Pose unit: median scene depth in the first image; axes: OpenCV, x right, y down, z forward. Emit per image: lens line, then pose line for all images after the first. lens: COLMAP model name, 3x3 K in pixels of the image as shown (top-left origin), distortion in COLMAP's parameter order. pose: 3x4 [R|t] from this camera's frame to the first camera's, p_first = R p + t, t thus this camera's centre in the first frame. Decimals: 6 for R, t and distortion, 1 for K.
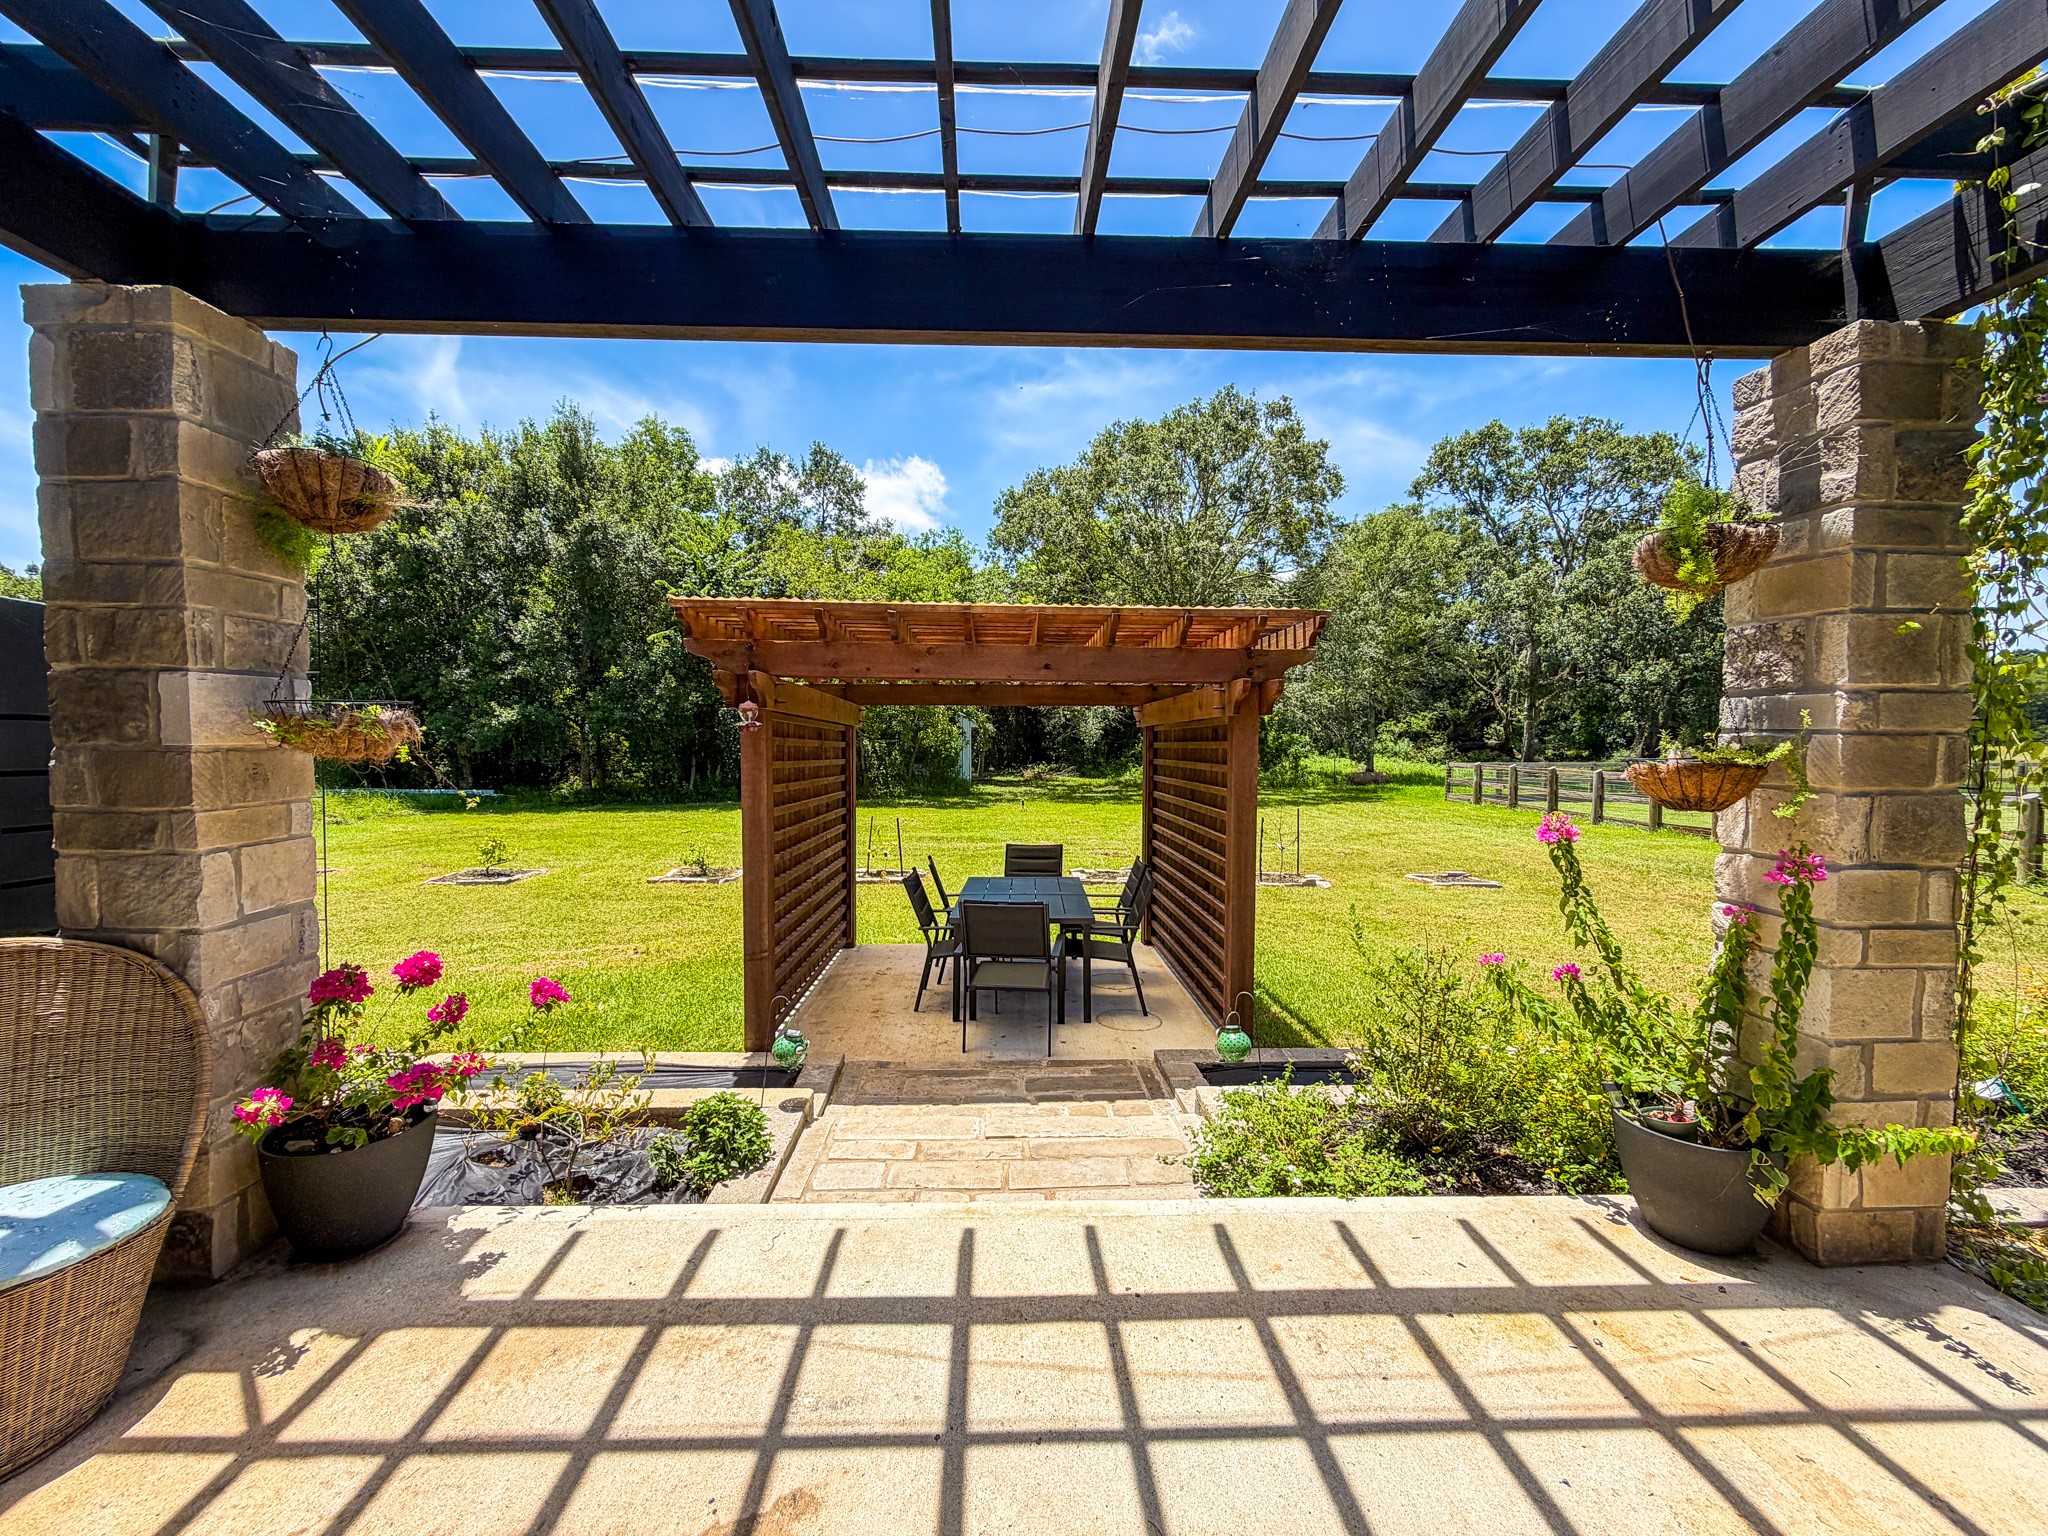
lens RADIAL K [[818.7, 0, 1015.0], [0, 818.7, 770.3], [0, 0, 1]] dist [0.001738, -0.000135]
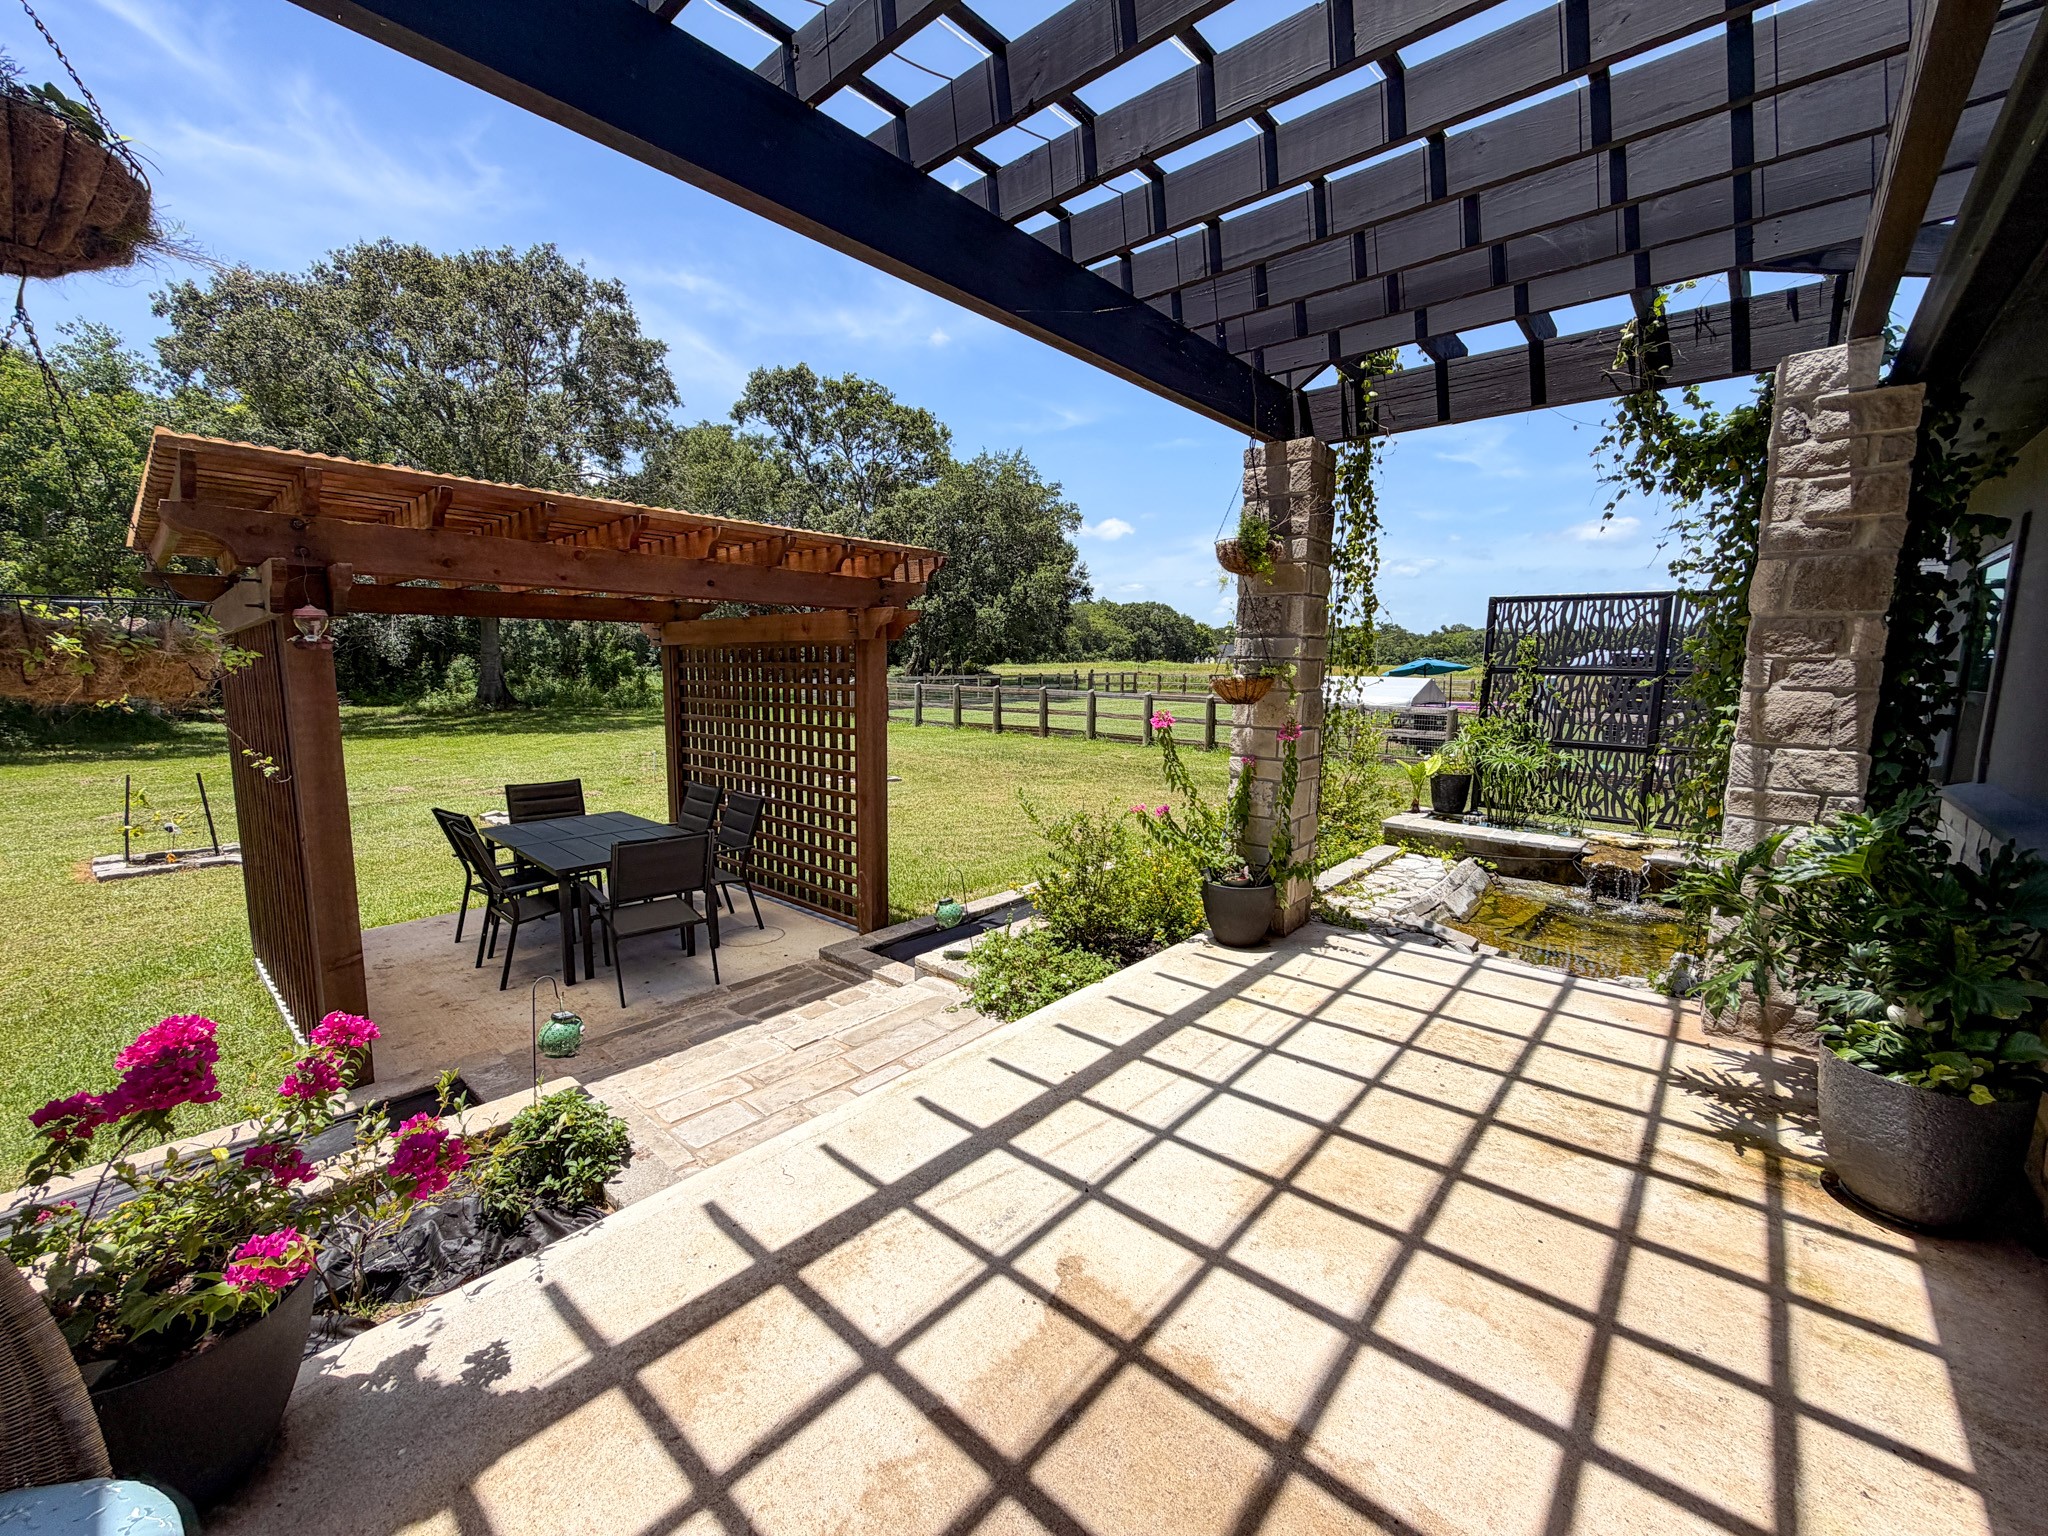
lens RADIAL K [[818.7, 0, 1019.6], [0, 818.7, 766.2], [0, 0, 1]] dist [0.001738, -0.000135]
pose [[0.688002, -0.093400, 0.719674, -0.597050], [0.024246, 0.994088, 0.105835, -0.011574], [-0.725304, -0.055365, 0.686199, 0.115353]]
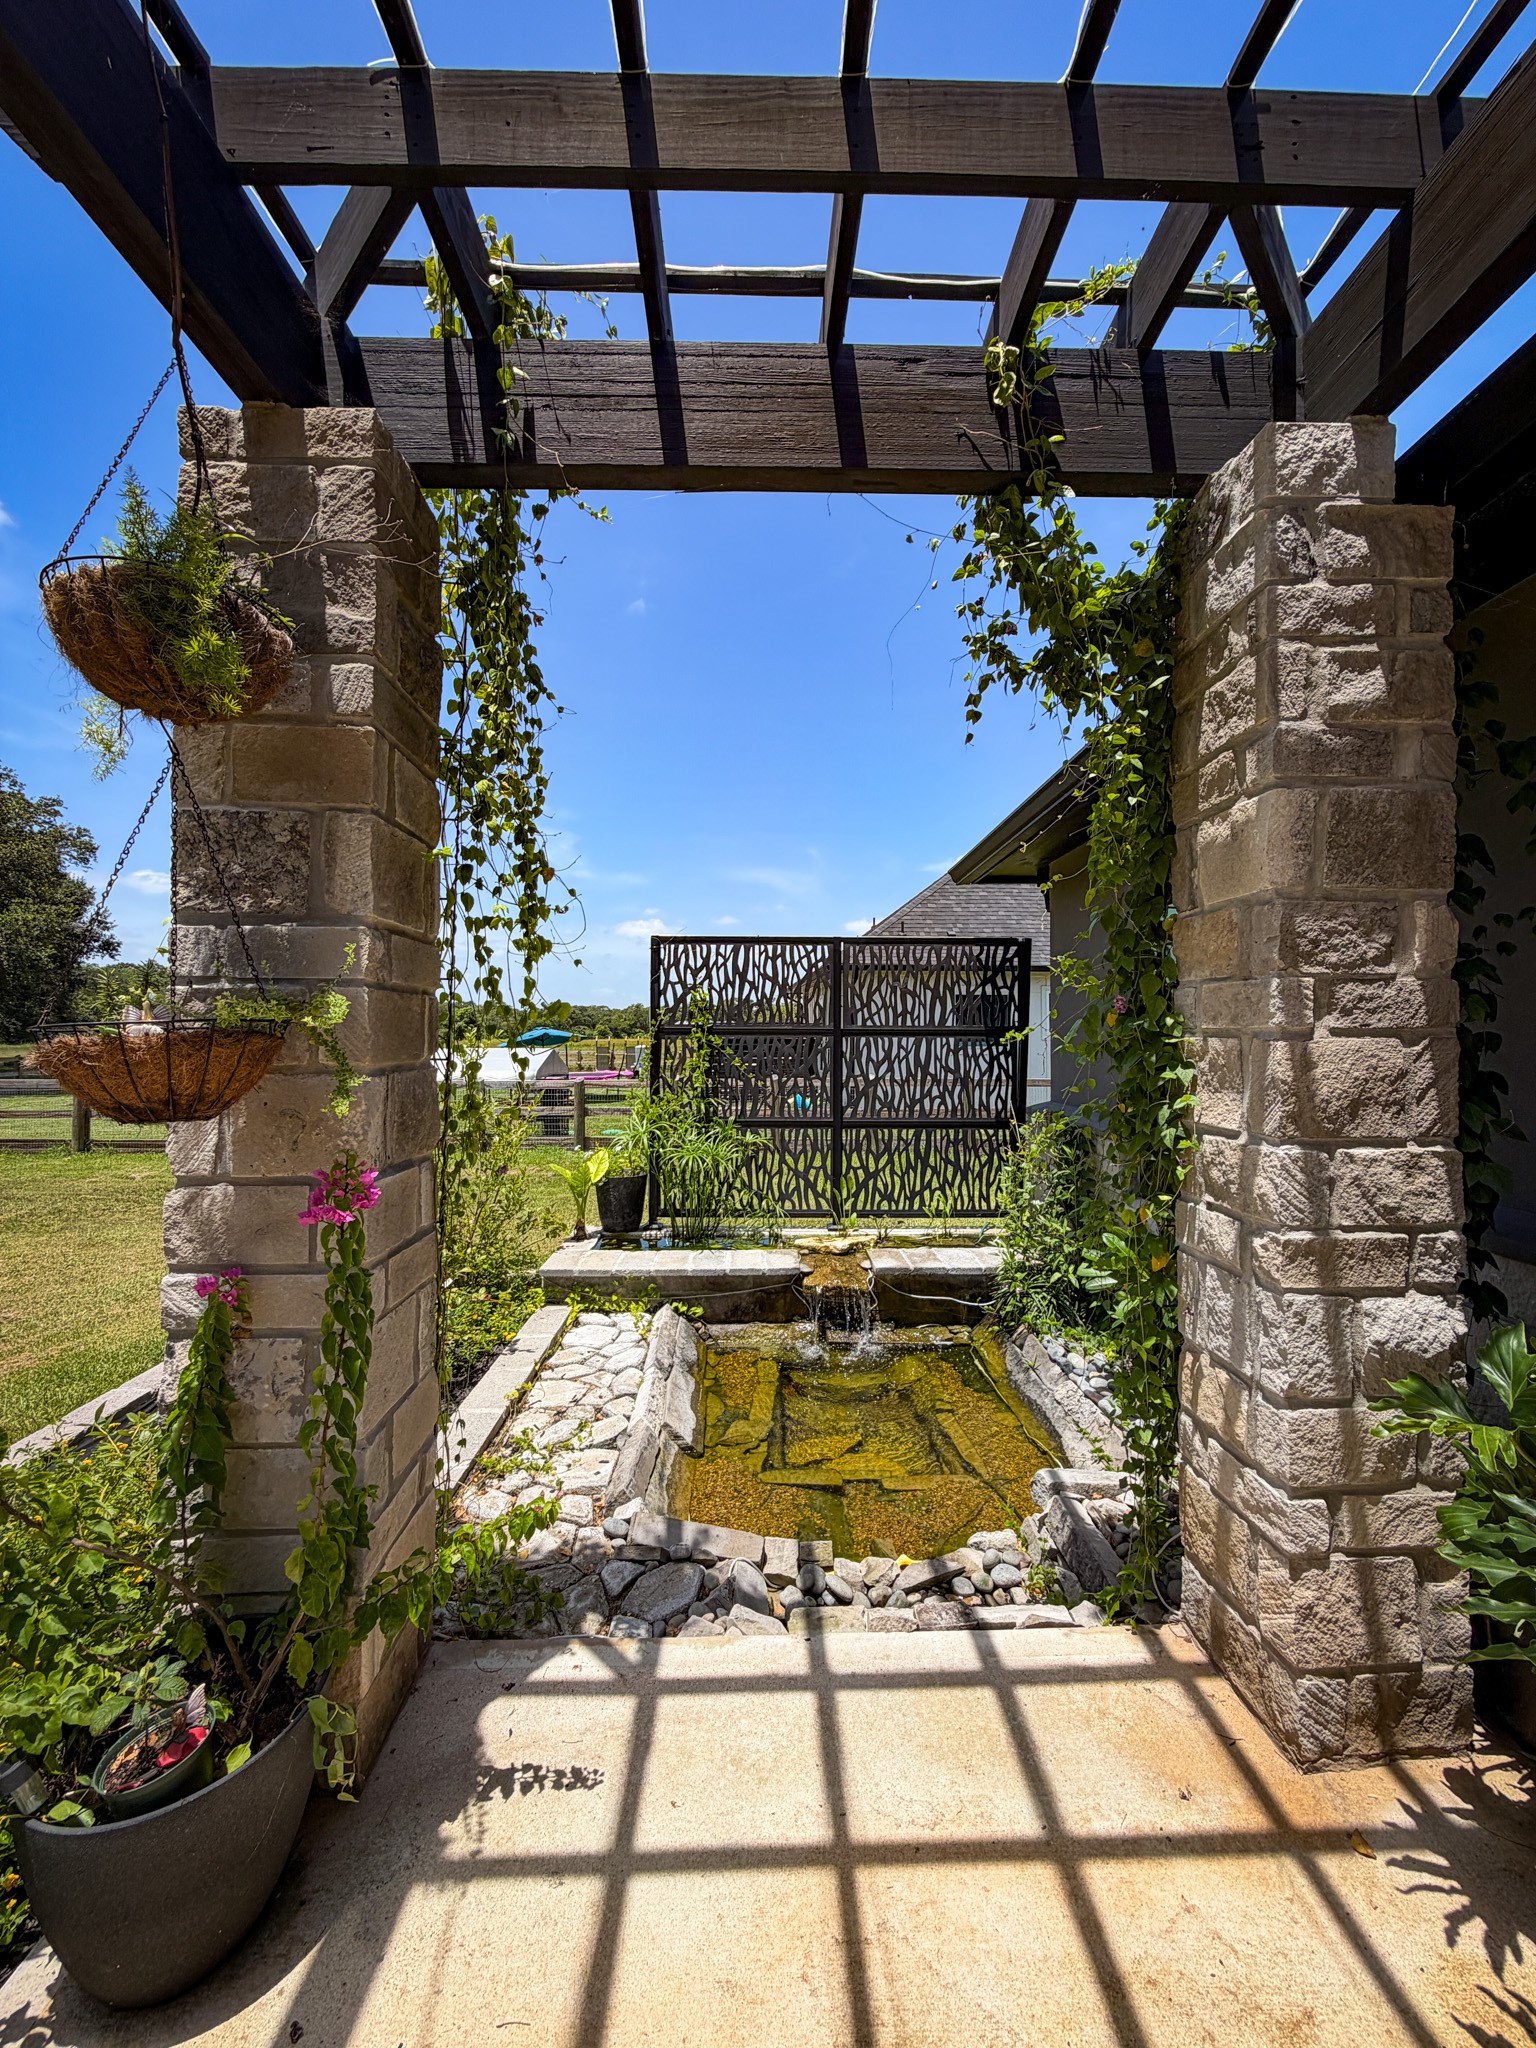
lens RADIAL K [[818.7, 0, 771.1], [0, 818.7, 1013.9], [0, 0, 1]] dist [0.001738, -0.000135]
pose [[0.014852, 0.021242, 0.999664, 0.236595], [0.043838, 0.998799, -0.021875, 0.006443], [-0.998928, 0.044148, 0.013903, 0.474429]]
